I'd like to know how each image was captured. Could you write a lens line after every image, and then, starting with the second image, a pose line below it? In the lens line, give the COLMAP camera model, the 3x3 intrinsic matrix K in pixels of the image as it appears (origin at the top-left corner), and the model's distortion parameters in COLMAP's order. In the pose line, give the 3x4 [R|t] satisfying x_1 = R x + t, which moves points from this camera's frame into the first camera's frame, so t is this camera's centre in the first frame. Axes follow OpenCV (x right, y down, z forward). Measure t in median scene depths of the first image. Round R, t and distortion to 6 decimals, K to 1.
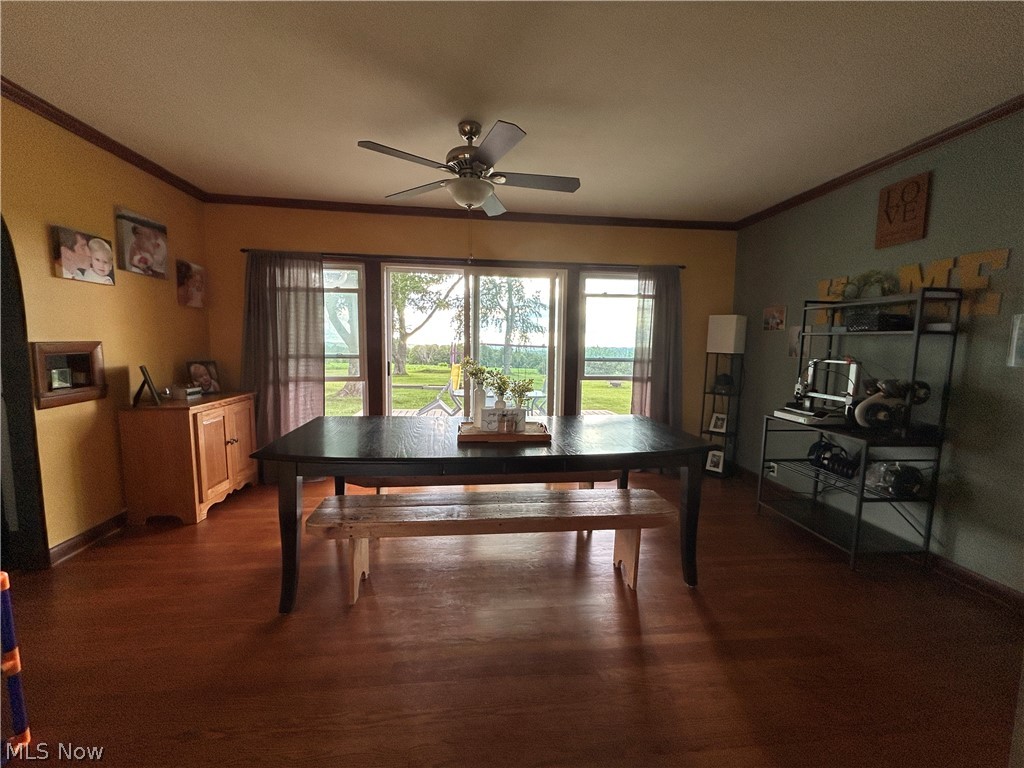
lens RADIAL K [[412.8, 0, 505.3], [0, 412.8, 383.9], [0, 0, 1]] dist [-0.007873, 0.001022]
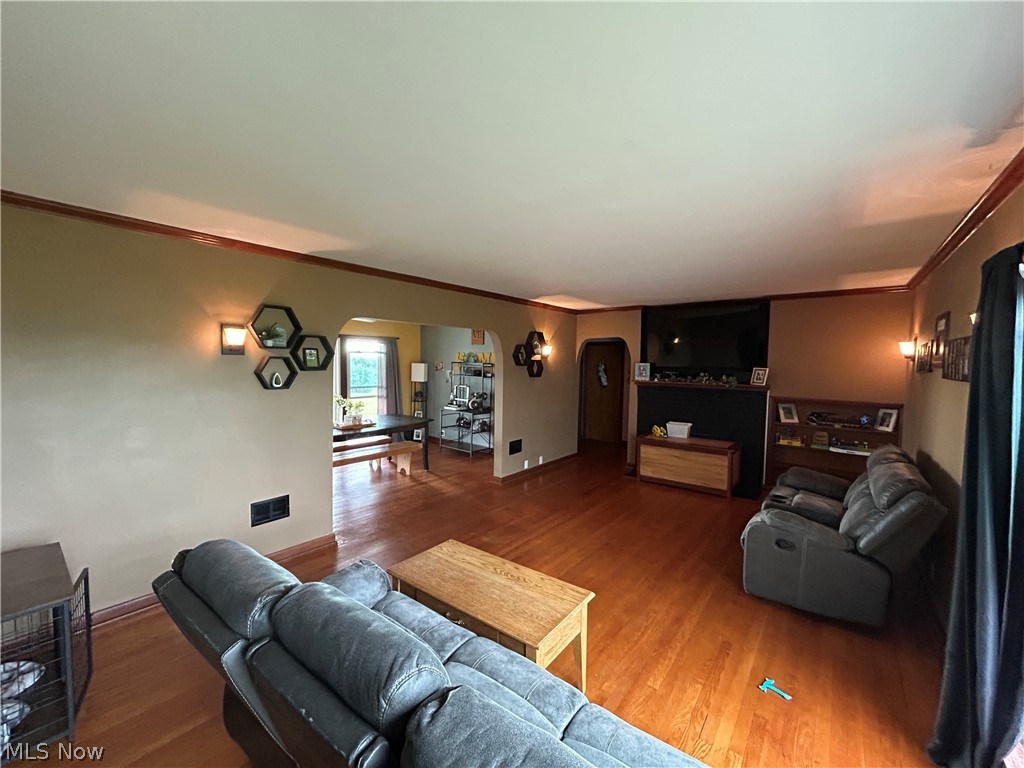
lens RADIAL K [[412.8, 0, 512.2], [0, 412.8, 381.9], [0, 0, 1]] dist [-0.007873, 0.001022]
pose [[0.696760, -0.039352, 0.716224, -0.908547], [0.057755, 0.998330, -0.001334, -0.060687], [-0.714976, 0.042295, 0.697869, -1.126571]]
